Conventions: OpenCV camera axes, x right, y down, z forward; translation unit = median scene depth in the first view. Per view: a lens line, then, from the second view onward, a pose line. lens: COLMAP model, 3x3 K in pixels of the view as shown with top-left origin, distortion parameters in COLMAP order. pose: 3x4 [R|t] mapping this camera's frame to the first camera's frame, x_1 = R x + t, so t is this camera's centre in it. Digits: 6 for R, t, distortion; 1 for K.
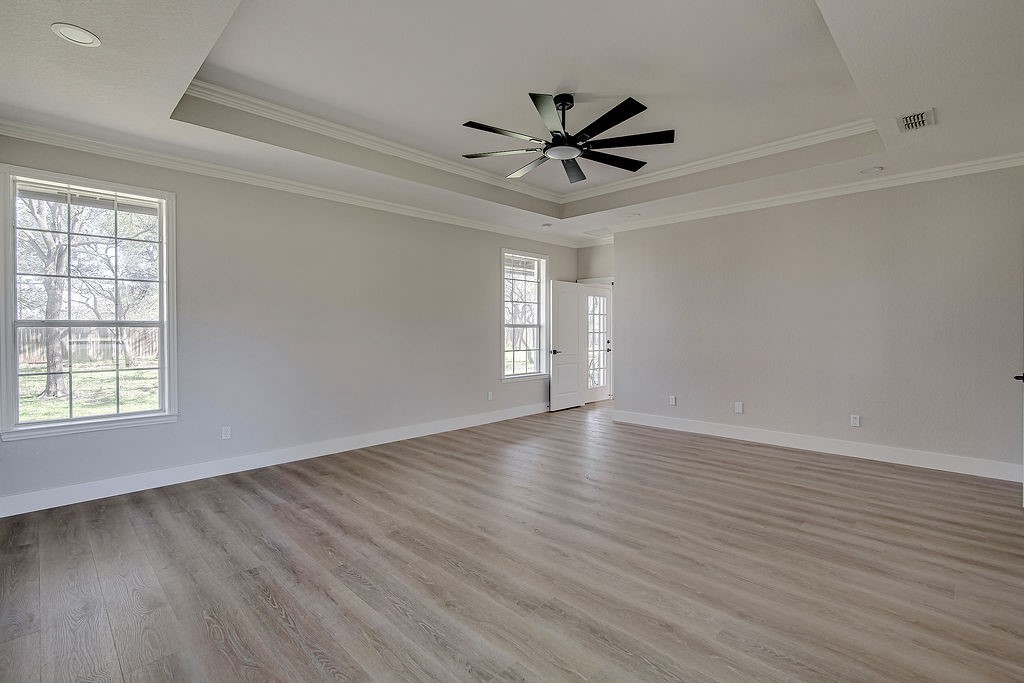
lens RADIAL K [[474.8, 0, 493.9], [0, 474.8, 334.3], [0, 0, 1]] dist [0.002363, 0.000675]
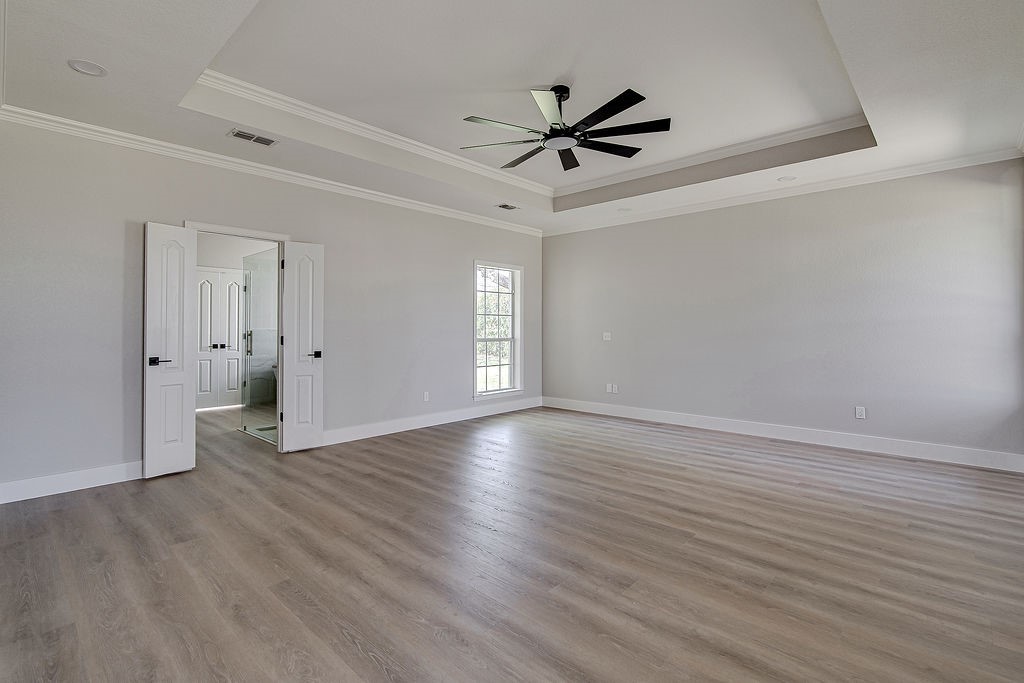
lens RADIAL K [[474.8, 0, 493.9], [0, 474.8, 334.3], [0, 0, 1]] dist [0.002363, 0.000675]
pose [[-0.999080, 0.005782, -0.042491, 0.310525], [0.004761, 0.999698, 0.024098, 0.003326], [0.042618, 0.023874, -0.998806, 1.883820]]
